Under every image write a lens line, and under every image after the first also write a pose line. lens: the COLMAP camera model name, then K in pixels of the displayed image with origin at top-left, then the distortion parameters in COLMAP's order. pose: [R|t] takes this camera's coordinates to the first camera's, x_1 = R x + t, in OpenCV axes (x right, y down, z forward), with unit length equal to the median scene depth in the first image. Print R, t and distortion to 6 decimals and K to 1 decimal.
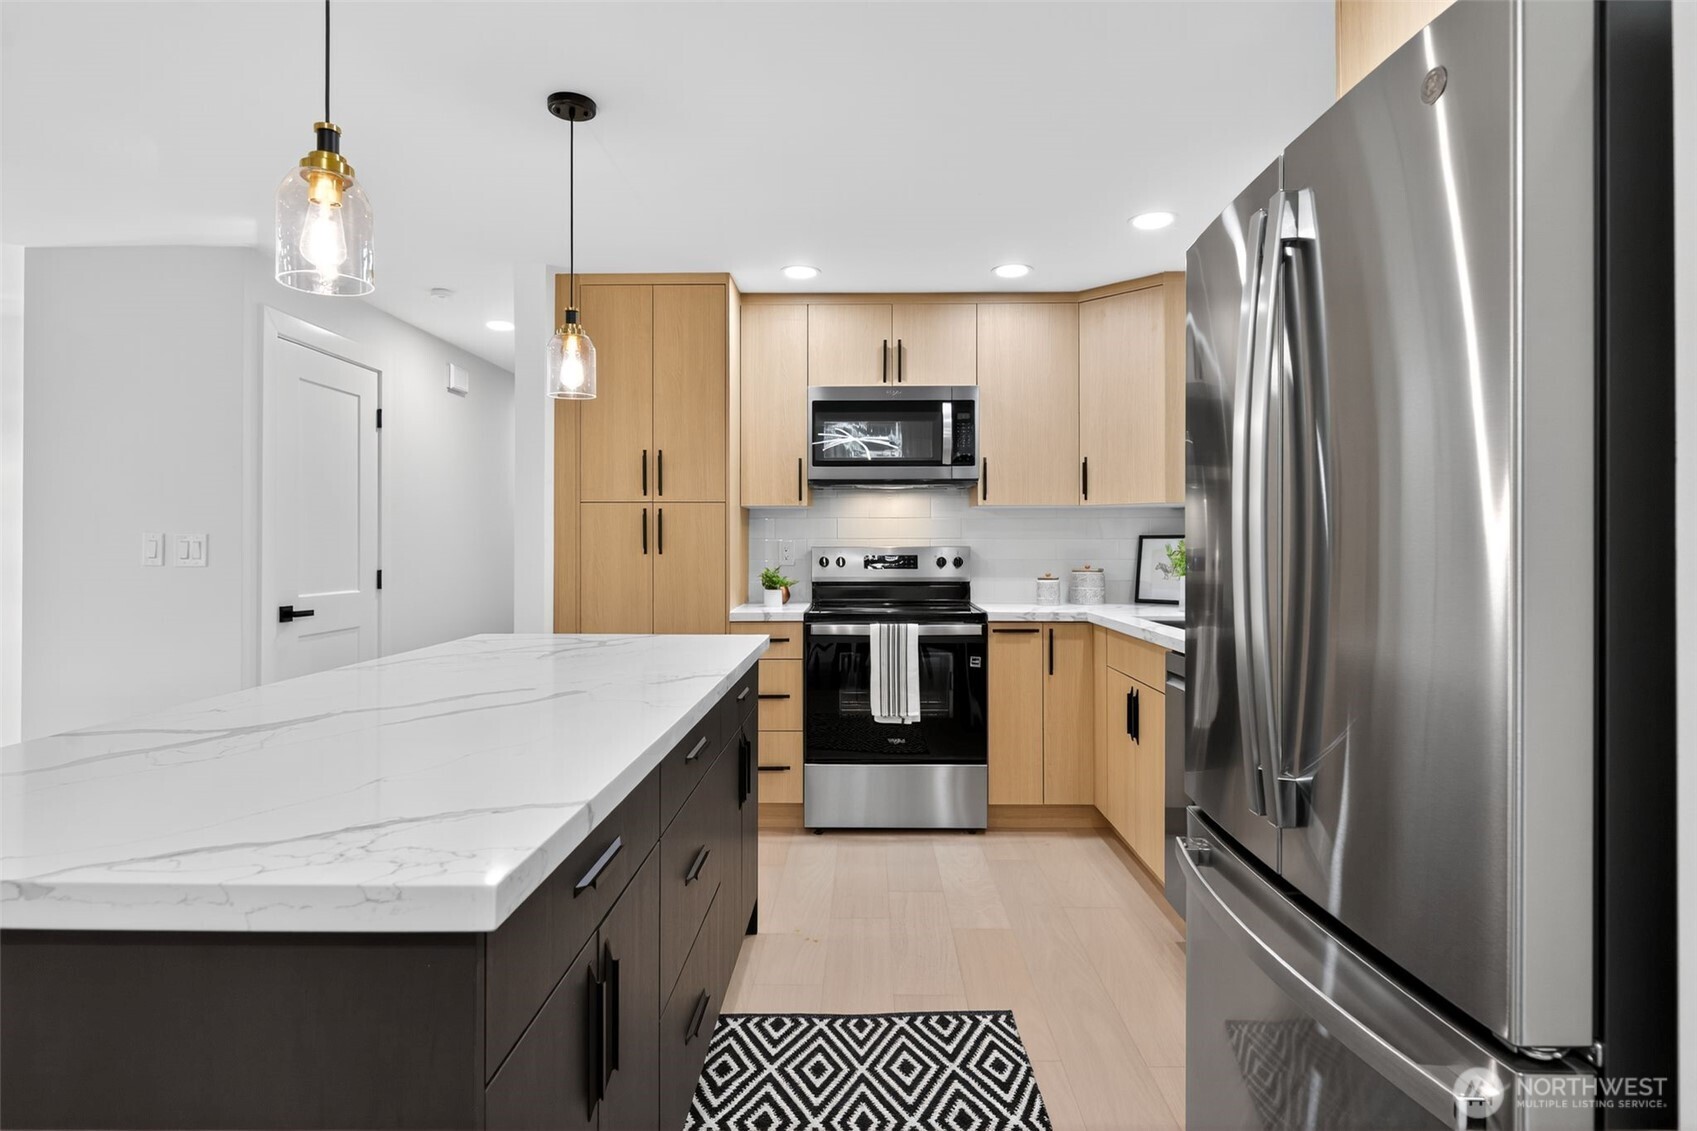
lens RADIAL K [[891.5, 0, 850.9], [0, 891.5, 547.1], [0, 0, 1]] dist [0.000682, -0.000127]
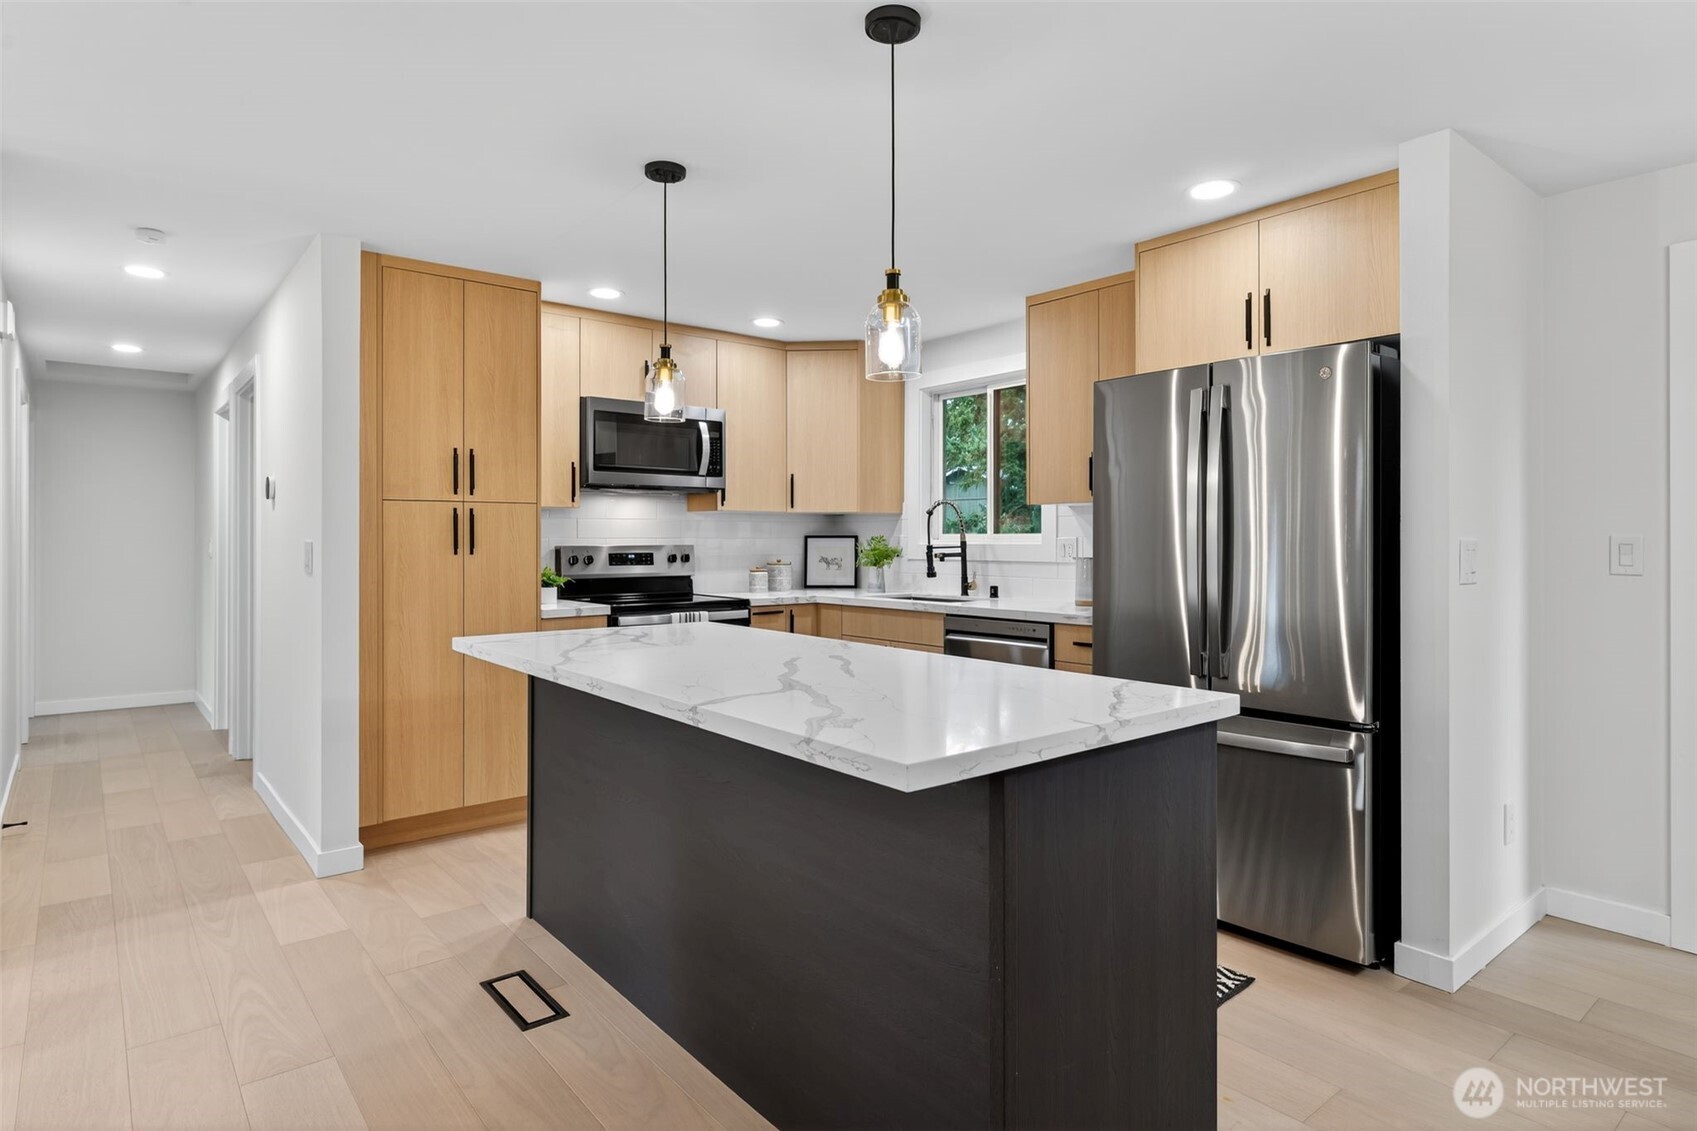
lens RADIAL K [[913.3, 0, 852.0], [0, 913.3, 554.6], [0, 0, 1]] dist [0.002260, 0.000160]
pose [[0.760204, -0.011574, 0.649581, -0.539656], [0.001809, 0.999875, 0.015698, -0.007033], [-0.649682, -0.010759, 0.760130, -0.040741]]
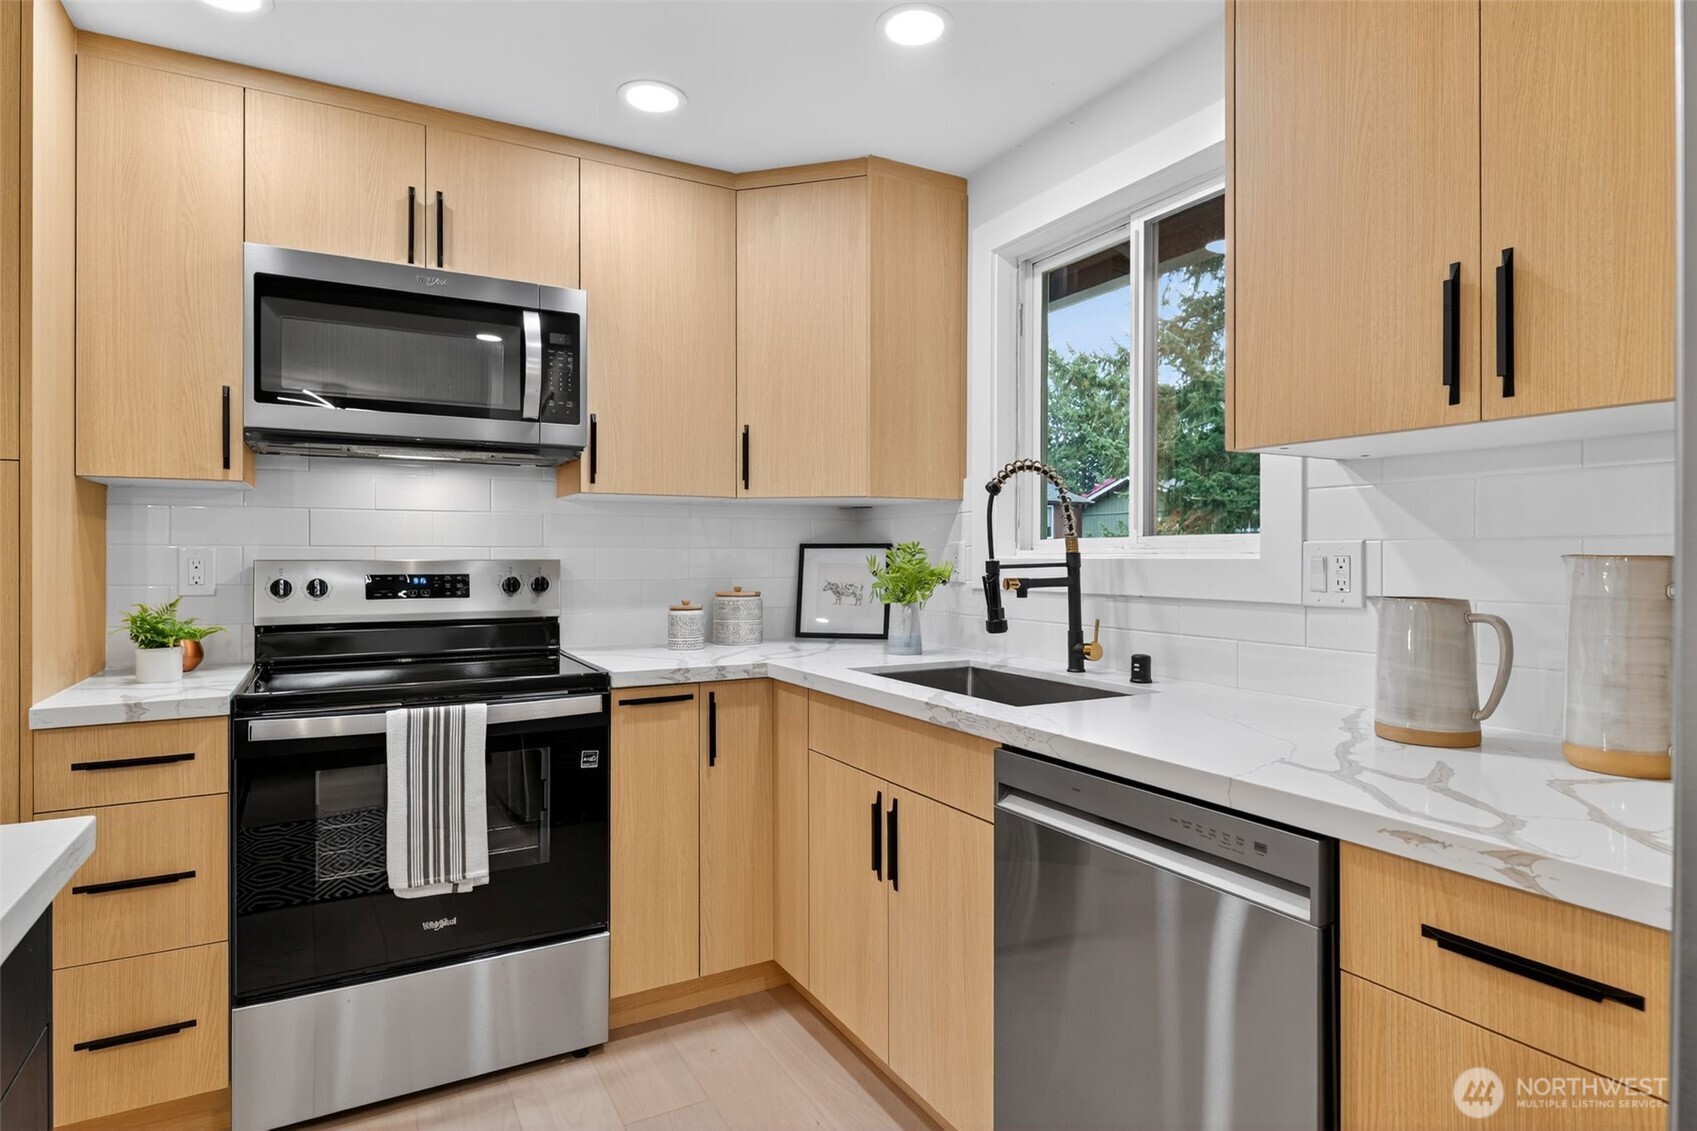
lens RADIAL K [[913.3, 0, 852.0], [0, 913.3, 554.6], [0, 0, 1]] dist [0.002260, 0.000160]
pose [[0.864468, 0.001598, 0.502686, -0.010928], [0.000035, 0.999995, -0.003239, -0.002173], [-0.502689, 0.002818, 0.864463, 0.392377]]
